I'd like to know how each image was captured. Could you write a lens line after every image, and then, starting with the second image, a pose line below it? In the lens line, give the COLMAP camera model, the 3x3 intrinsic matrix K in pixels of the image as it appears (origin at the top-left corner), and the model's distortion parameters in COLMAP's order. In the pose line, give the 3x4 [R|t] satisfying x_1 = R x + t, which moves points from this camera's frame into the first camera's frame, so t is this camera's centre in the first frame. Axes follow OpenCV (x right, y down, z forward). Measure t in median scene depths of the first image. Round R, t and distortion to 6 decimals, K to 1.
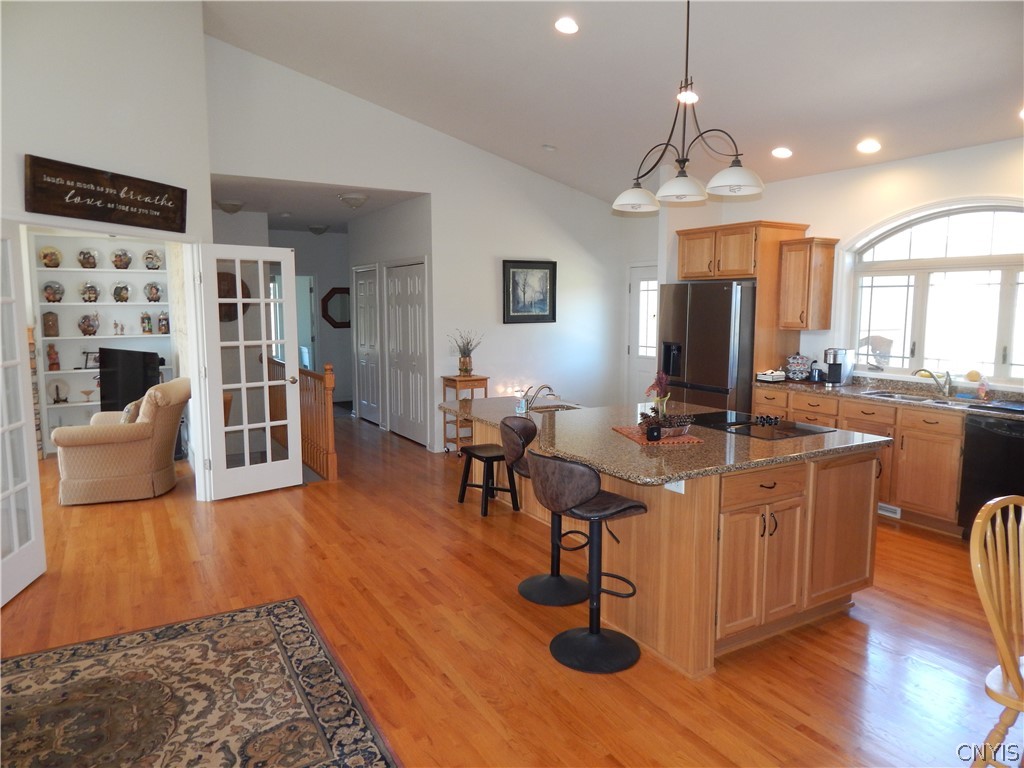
lens RADIAL K [[679.5, 0, 509.2], [0, 679.5, 376.0], [0, 0, 1]] dist [0.006215, -0.008677]
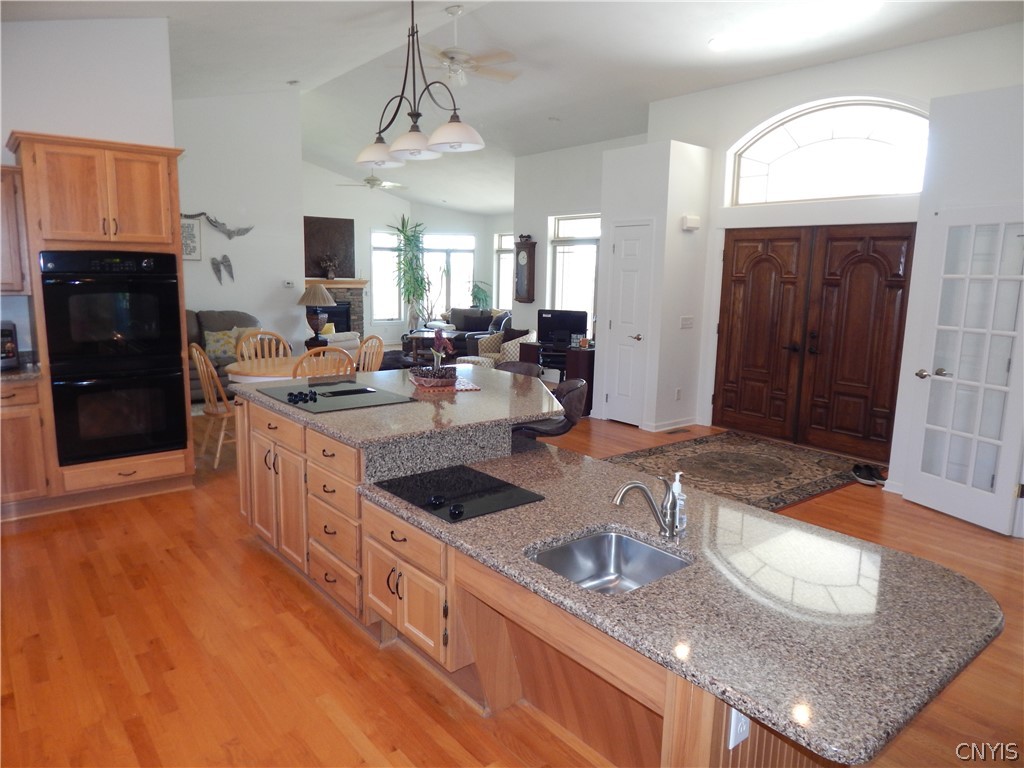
lens RADIAL K [[679.5, 0, 510.1], [0, 679.5, 376.7], [0, 0, 1]] dist [0.006215, -0.008677]
pose [[-0.989178, -0.000369, -0.146722, 0.176185], [-0.038411, 0.965772, 0.256534, -0.144487], [0.141606, 0.259393, -0.955334, 1.381090]]
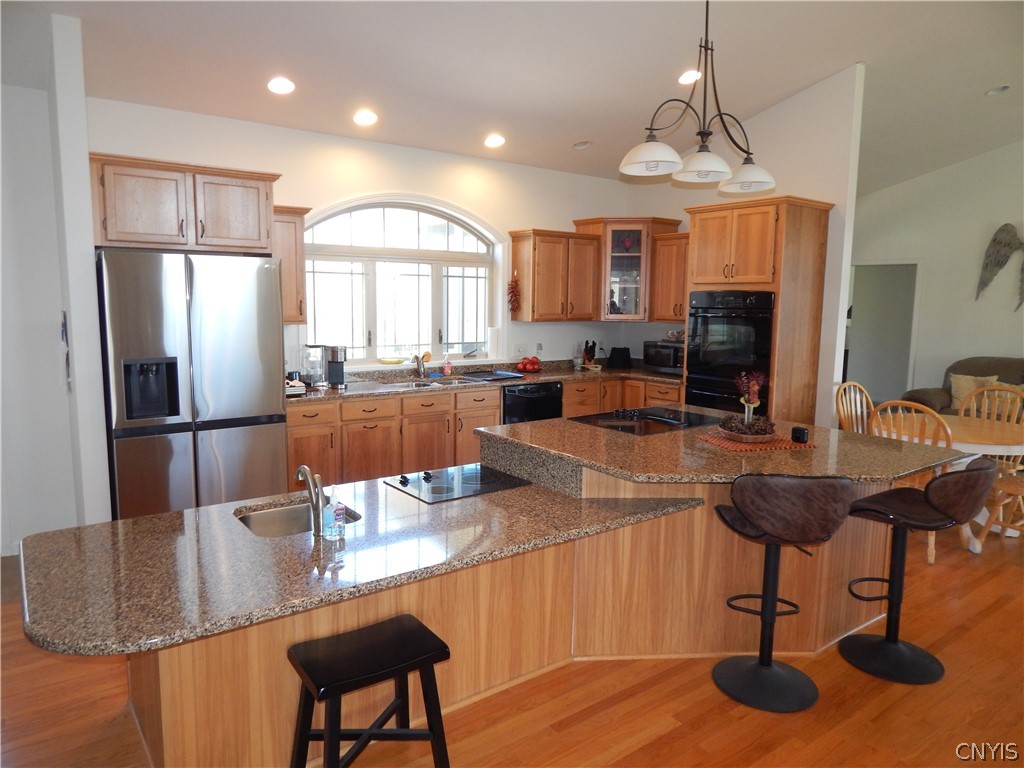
lens RADIAL K [[679.5, 0, 507.0], [0, 679.5, 374.9], [0, 0, 1]] dist [0.006215, -0.008677]
pose [[-0.106145, -0.119858, 0.987101, -0.424328], [0.090645, 0.987409, 0.129642, -0.099979], [-0.990210, 0.103237, -0.093943, 0.933337]]
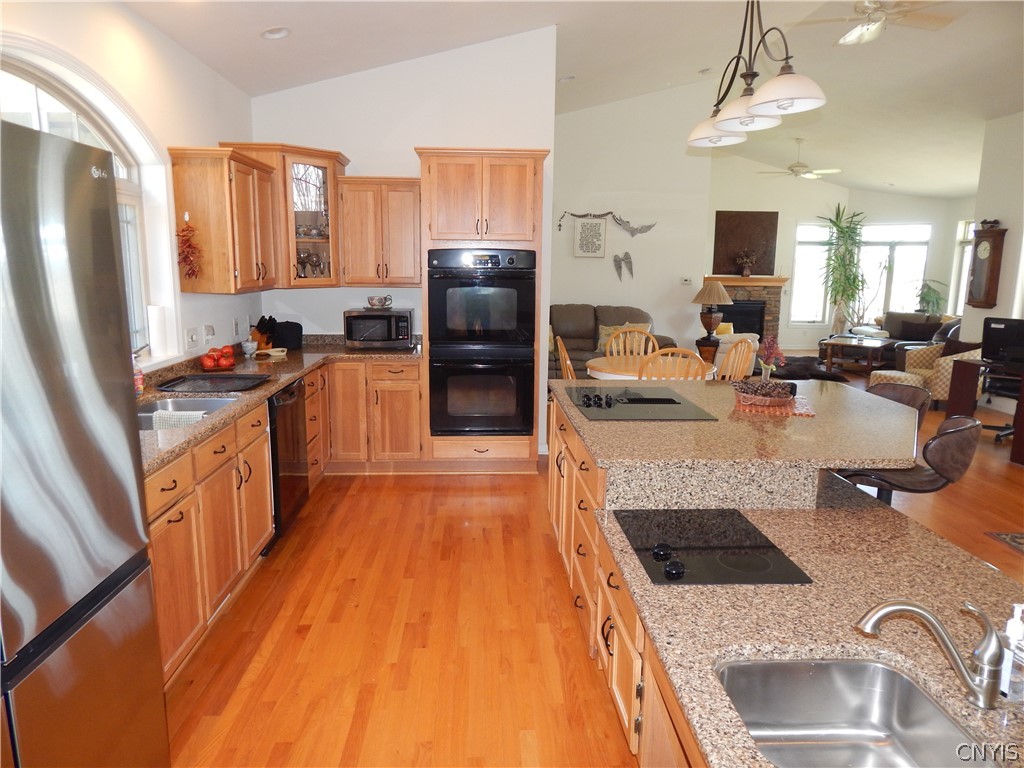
lens RADIAL K [[679.5, 0, 512.1], [0, 679.5, 375.2], [0, 0, 1]] dist [0.006215, -0.008677]
pose [[-0.883800, -0.093875, 0.458350, 0.068708], [0.032034, 0.965223, 0.259457, -0.132932], [-0.466767, 0.243990, -0.850057, 1.283425]]
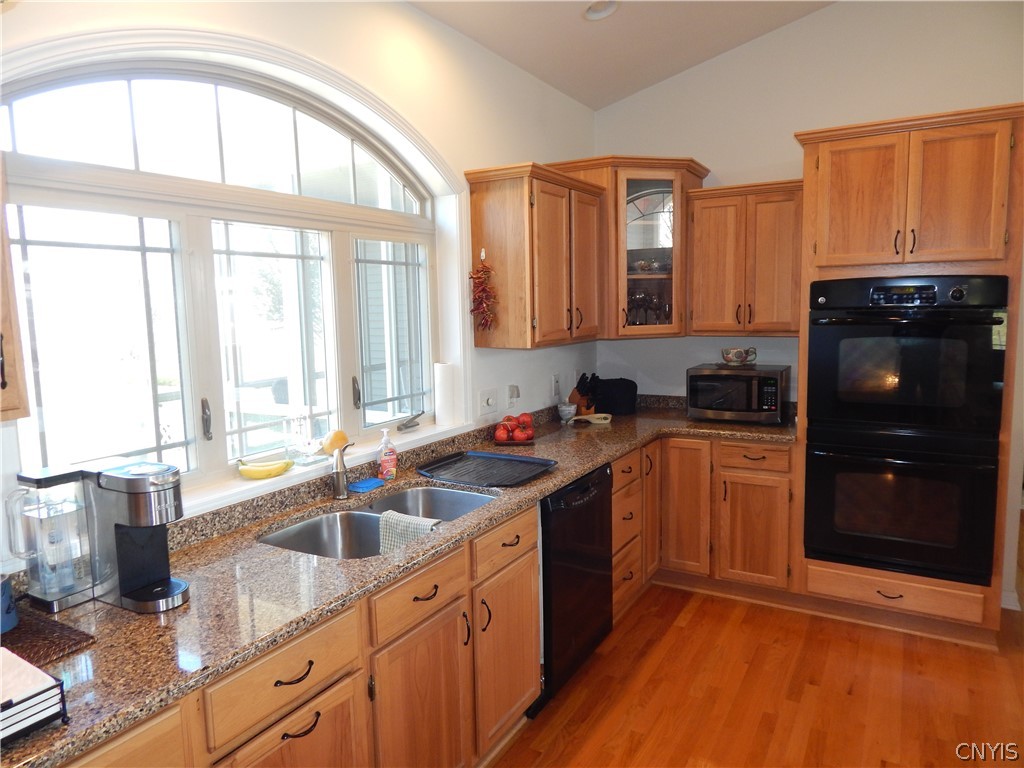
lens RADIAL K [[679.5, 0, 512.4], [0, 679.5, 375.4], [0, 0, 1]] dist [0.006215, -0.008677]
pose [[-0.487409, -0.093083, 0.868198, 0.189347], [0.107862, 0.980268, 0.165653, -0.111291], [-0.866486, 0.174387, -0.467751, 1.061805]]
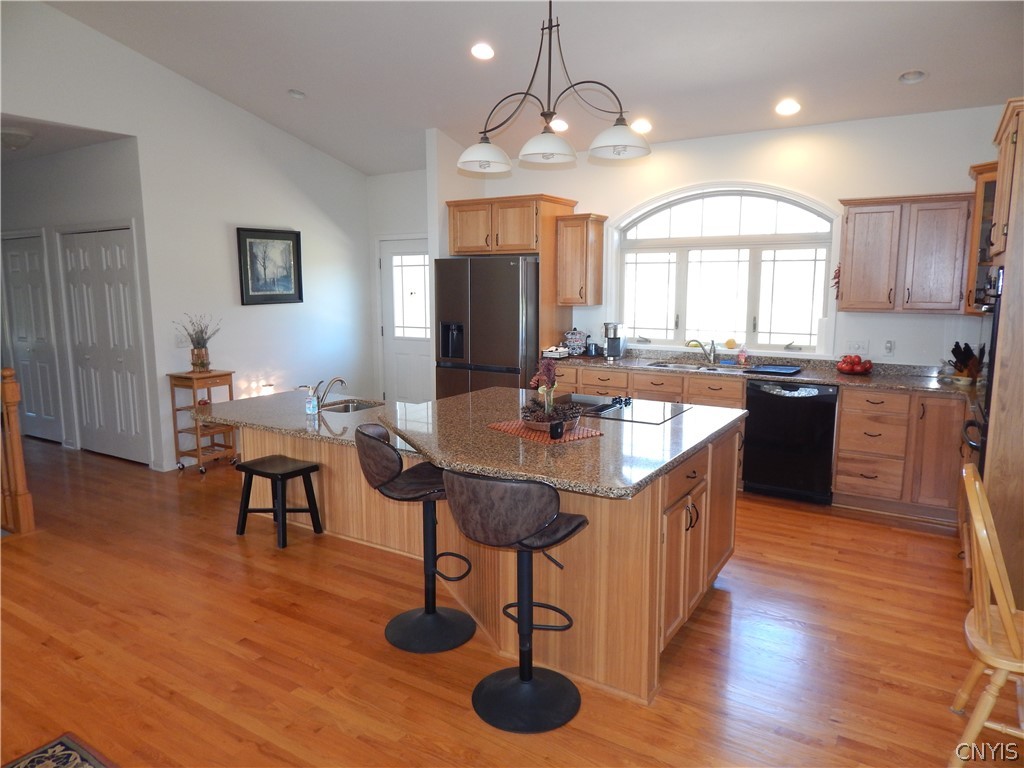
lens RADIAL K [[679.5, 0, 510.3], [0, 679.5, 376.4], [0, 0, 1]] dist [0.006215, -0.008677]
pose [[0.889000, -0.067735, 0.452870, -0.141346], [0.052797, 0.997565, 0.045562, -0.016194], [-0.454854, -0.016594, 0.890412, 0.163461]]
